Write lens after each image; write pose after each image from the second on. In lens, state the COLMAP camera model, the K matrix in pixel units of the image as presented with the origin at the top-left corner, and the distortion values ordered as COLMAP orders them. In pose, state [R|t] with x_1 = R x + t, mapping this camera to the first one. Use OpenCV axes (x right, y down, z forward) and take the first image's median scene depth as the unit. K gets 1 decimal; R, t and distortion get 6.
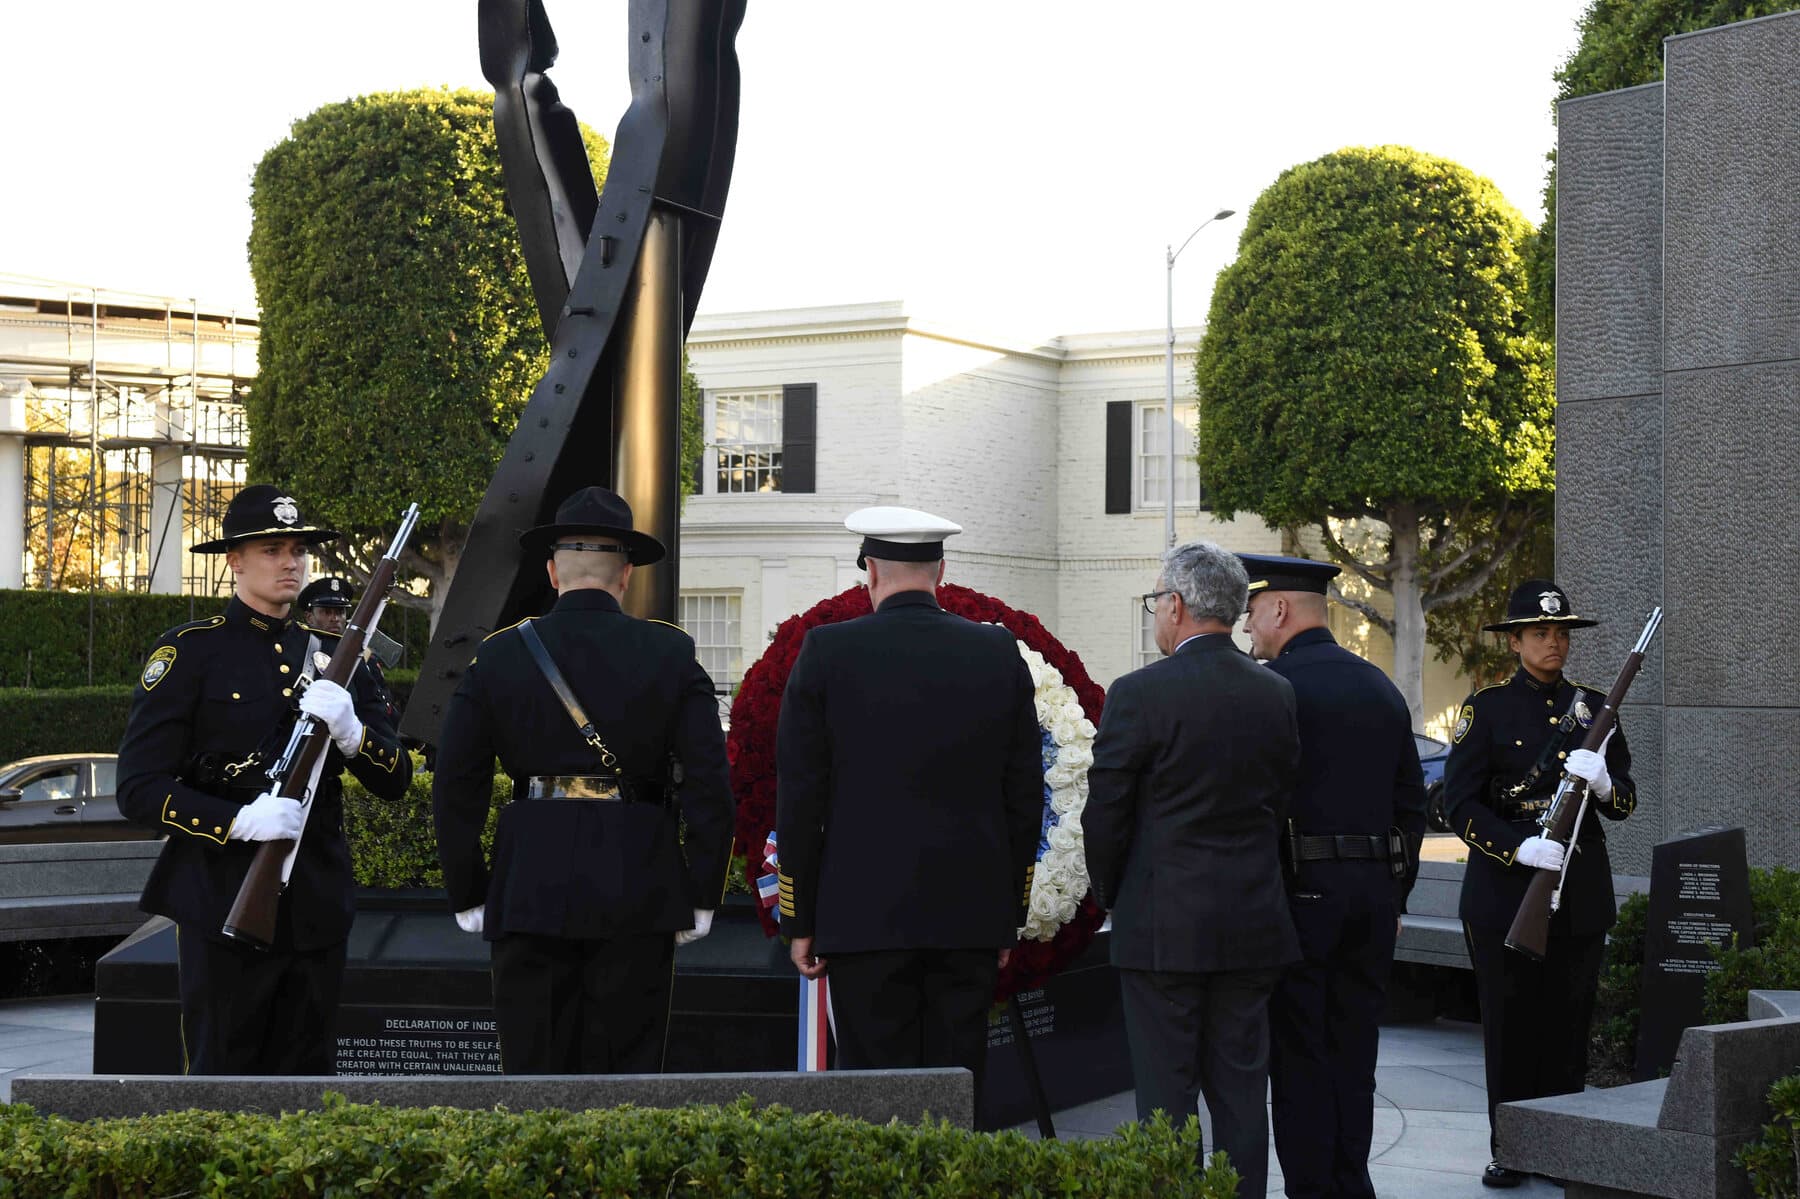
lens RADIAL K [[2925.0, 0, 900.0], [0, 2925.0, 599.5], [0, 0, 1]] dist [0.069753, 0.079843]
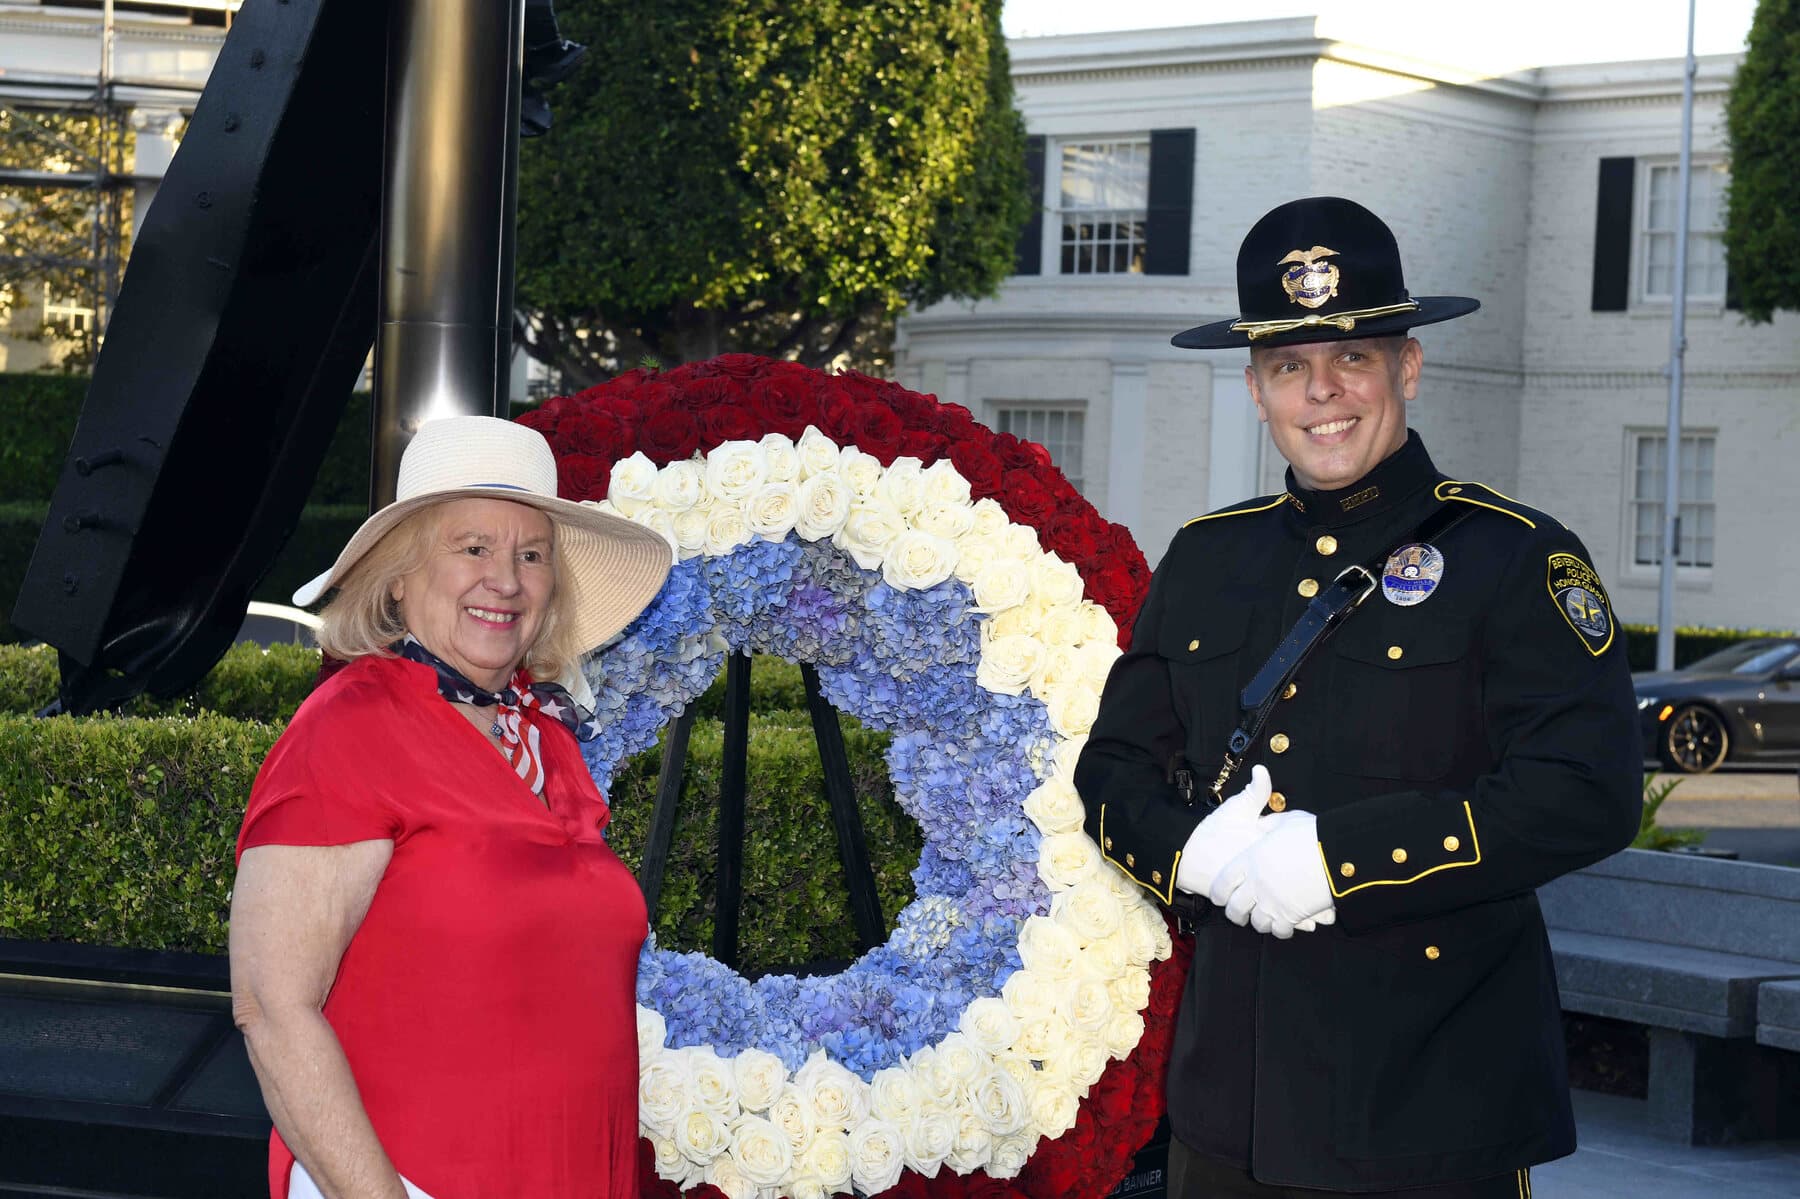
lens RADIAL K [[3561.9, 0, 729.6], [0, 3561.9, 598.8], [0, 0, 1]] dist [0.100913, 0.101184]
pose [[0.984296, 0.034858, -0.173051, 0.019384], [-0.025921, 0.998224, 0.053643, 0.000167], [0.174613, -0.048315, 0.983451, 0.089748]]
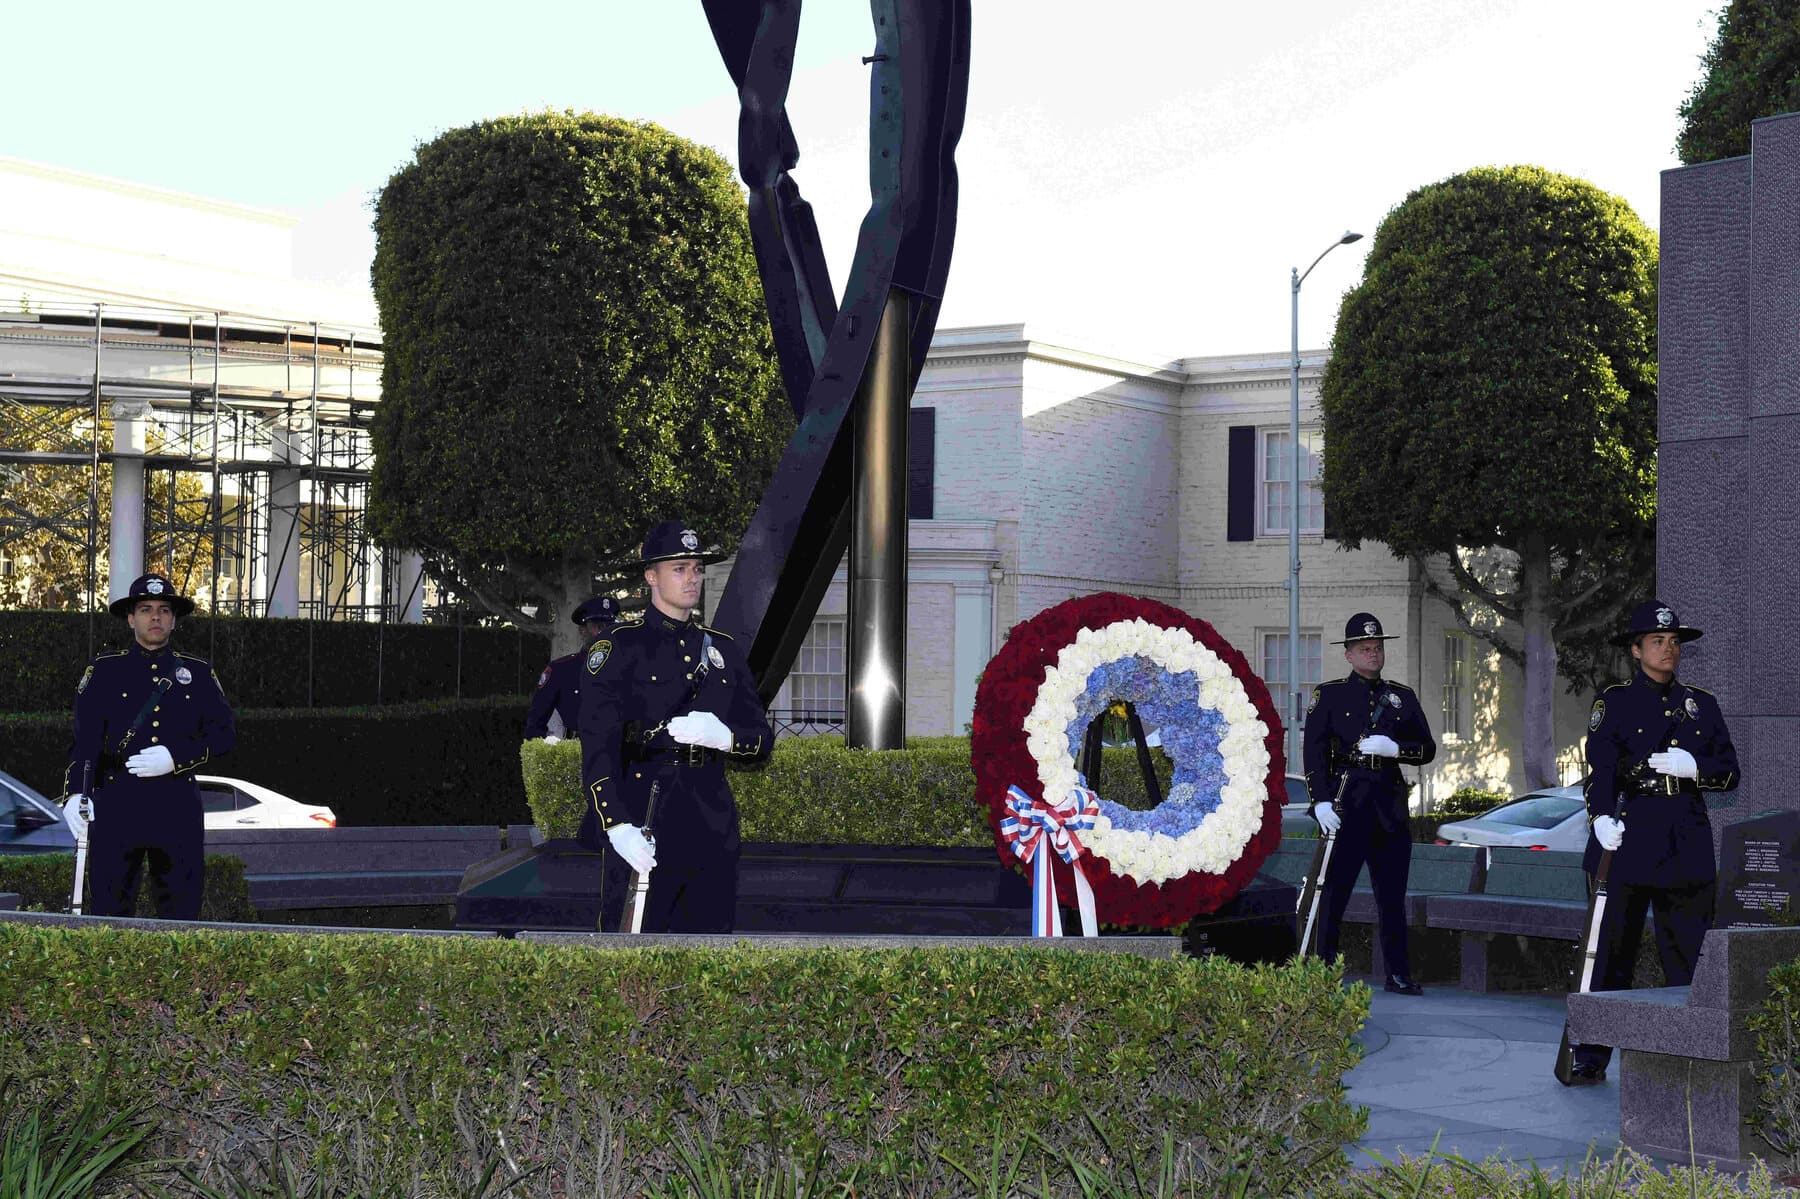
lens RADIAL K [[3162.9, 0, 900.0], [0, 3162.9, 599.5], [0, 0, 1]] dist [0.110354, 0.071435]
pose [[0.999548, 0.004594, -0.029727, -0.009667], [-0.004901, 0.999935, -0.010255, 0.002082], [0.029678, 0.010396, 0.999505, -0.077778]]
